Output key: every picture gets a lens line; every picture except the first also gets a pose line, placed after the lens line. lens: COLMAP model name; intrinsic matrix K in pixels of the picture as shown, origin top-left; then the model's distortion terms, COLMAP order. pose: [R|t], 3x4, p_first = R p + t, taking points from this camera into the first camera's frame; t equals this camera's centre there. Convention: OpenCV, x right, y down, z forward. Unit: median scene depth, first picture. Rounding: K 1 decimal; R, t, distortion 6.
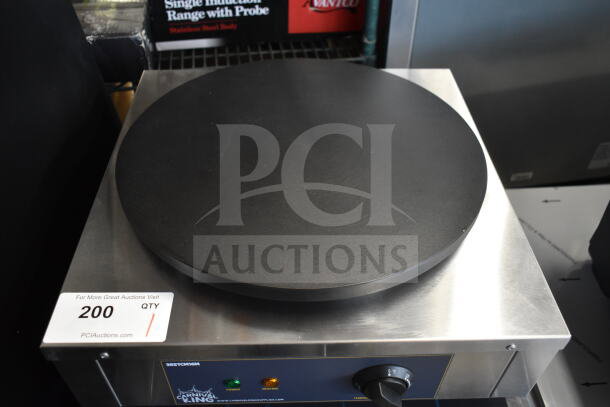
lens RADIAL K [[515.2, 0, 302.5], [0, 515.2, 197.9], [0, 0, 1]] dist [-0.033475, 0.009875]
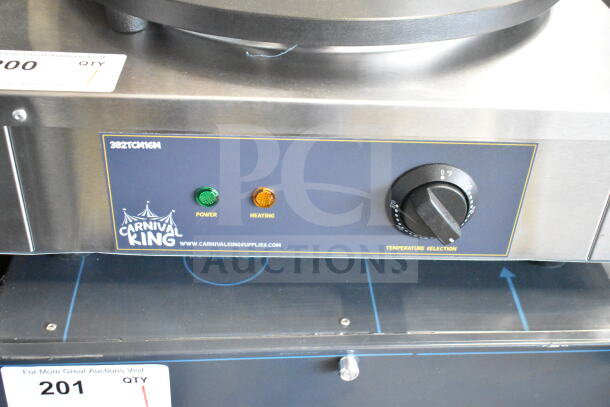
lens RADIAL K [[745.4, 0, 305.2], [0, 745.4, 203.7], [0, 0, 1]] dist [-0.014709, 0.000000]
pose [[0.999389, 0.023746, 0.025642, -0.021155], [-0.019621, 0.988402, -0.150587, 0.325223], [-0.028921, 0.149992, 0.988264, 0.026561]]
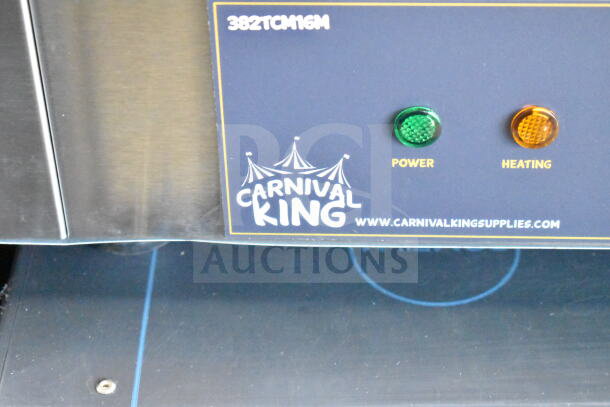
lens RADIAL K [[1382.7, 0, 304.4], [0, 1382.7, 204.3], [0, 0, 1]] dist [-0.019433, 0.000000]
pose [[0.996842, 0.017869, -0.077378, -0.087640], [-0.026154, 0.993870, -0.107419, 0.321339], [0.074984, 0.109103, 0.991198, 0.079696]]
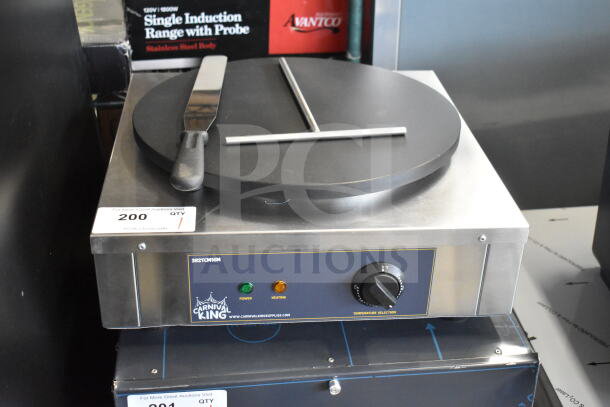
lens RADIAL K [[844.0, 0, 305.1], [0, 844.0, 204.7], [0, 0, 1]] dist [-0.033758, 0.000000]
pose [[0.997914, -0.017897, 0.062019, -0.075355], [0.032814, 0.968043, -0.248627, 0.412093], [-0.055587, 0.250144, 0.966612, -0.539366]]
